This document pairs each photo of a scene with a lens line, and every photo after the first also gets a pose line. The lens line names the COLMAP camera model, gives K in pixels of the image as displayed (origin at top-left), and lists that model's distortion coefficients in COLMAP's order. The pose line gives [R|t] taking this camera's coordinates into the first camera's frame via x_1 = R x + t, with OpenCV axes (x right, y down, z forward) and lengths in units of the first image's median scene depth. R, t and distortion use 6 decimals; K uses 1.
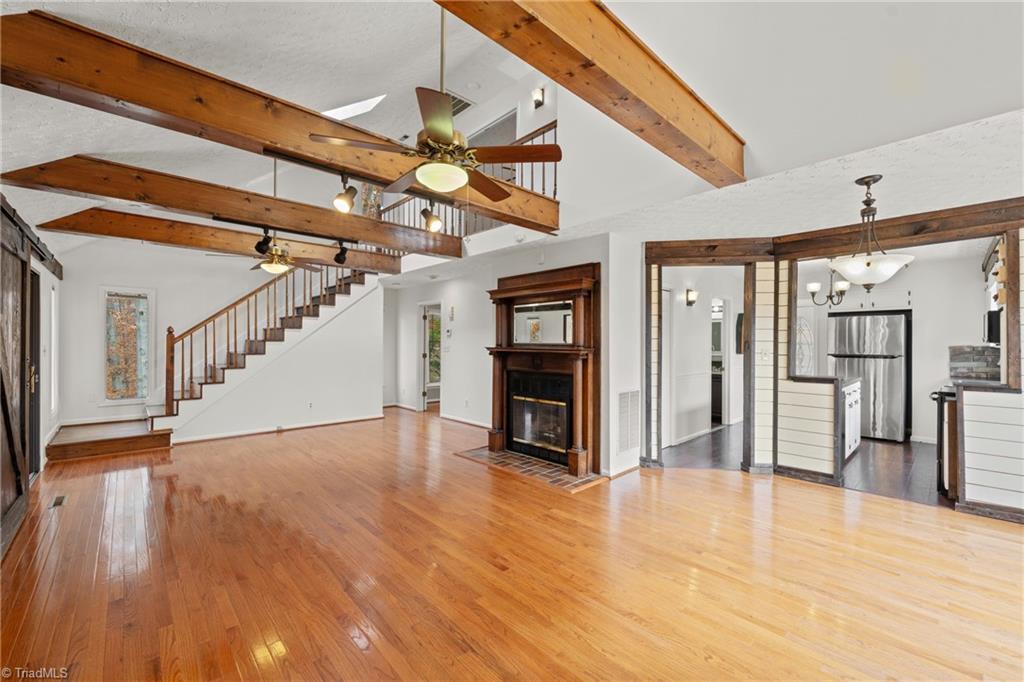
lens RADIAL K [[412.7, 0, 512.0], [0, 412.7, 341.0], [0, 0, 1]] dist [-0.002358, -0.000207]
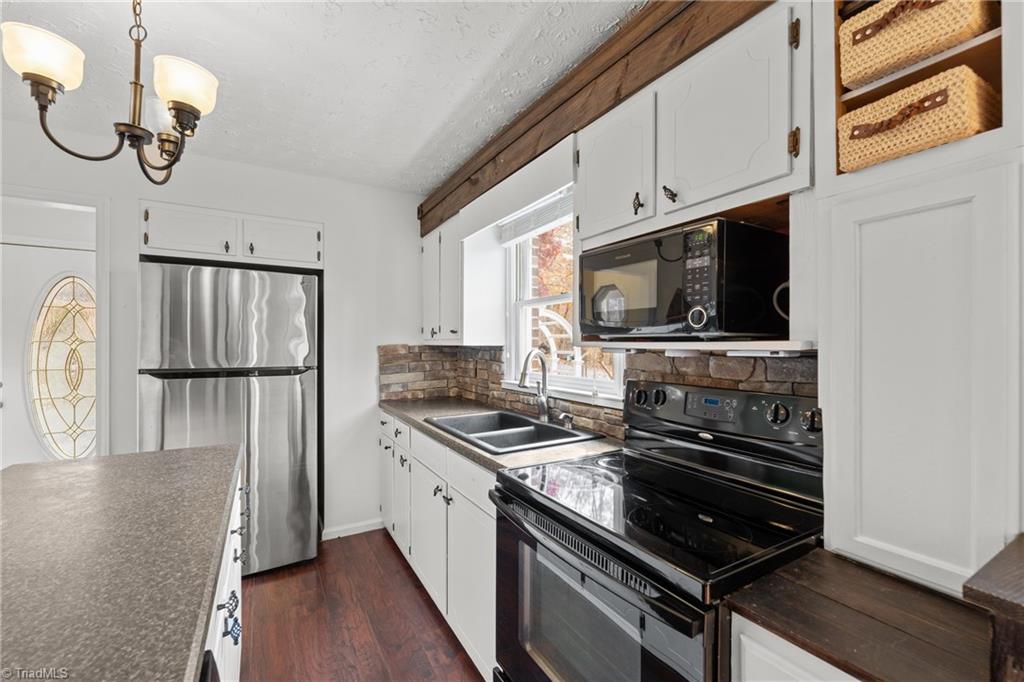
lens RADIAL K [[423.3, 0, 512.0], [0, 423.3, 341.0], [0, 0, 1]] dist [-0.000059, -0.000152]
pose [[0.220334, 0.003394, 0.975418, 0.688925], [-0.003191, 0.999991, -0.002759, 0.009549], [-0.975419, -0.002505, 0.220343, 0.867104]]
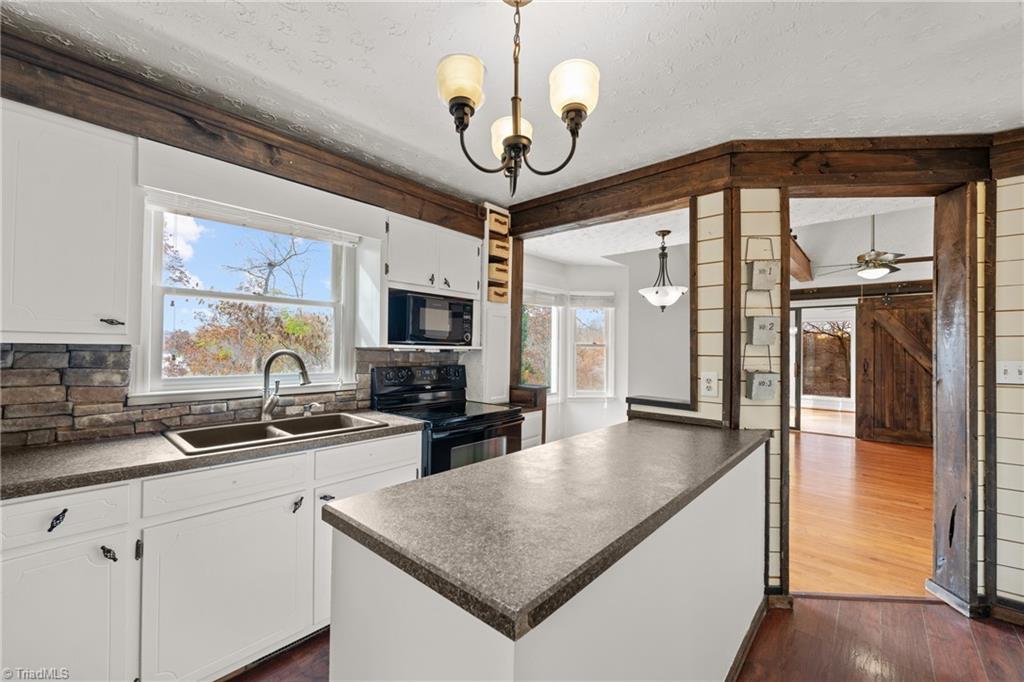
lens RADIAL K [[417.6, 0, 518.6], [0, 417.6, 352.5], [0, 0, 1]] dist [-0.003515, -0.000311]
pose [[-0.994613, -0.010205, -0.103155, 0.938171], [-0.010223, 0.999948, -0.000350, 0.018441], [0.103154, 0.000706, -0.994665, 1.476892]]
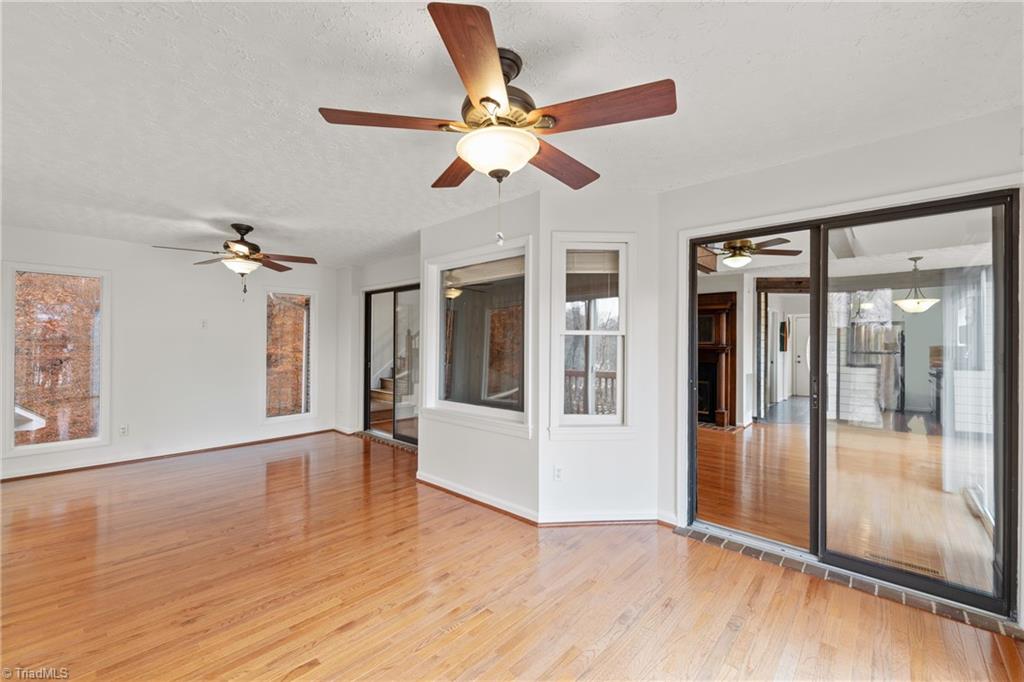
lens RADIAL K [[423.3, 0, 512.0], [0, 423.3, 341.0], [0, 0, 1]] dist [-0.000059, -0.000152]
pose [[0.995109, 0.006527, 0.098570, -0.749050], [-0.006663, 0.999977, 0.001048, 0.002904], [-0.098561, -0.001699, 0.995130, -0.487034]]
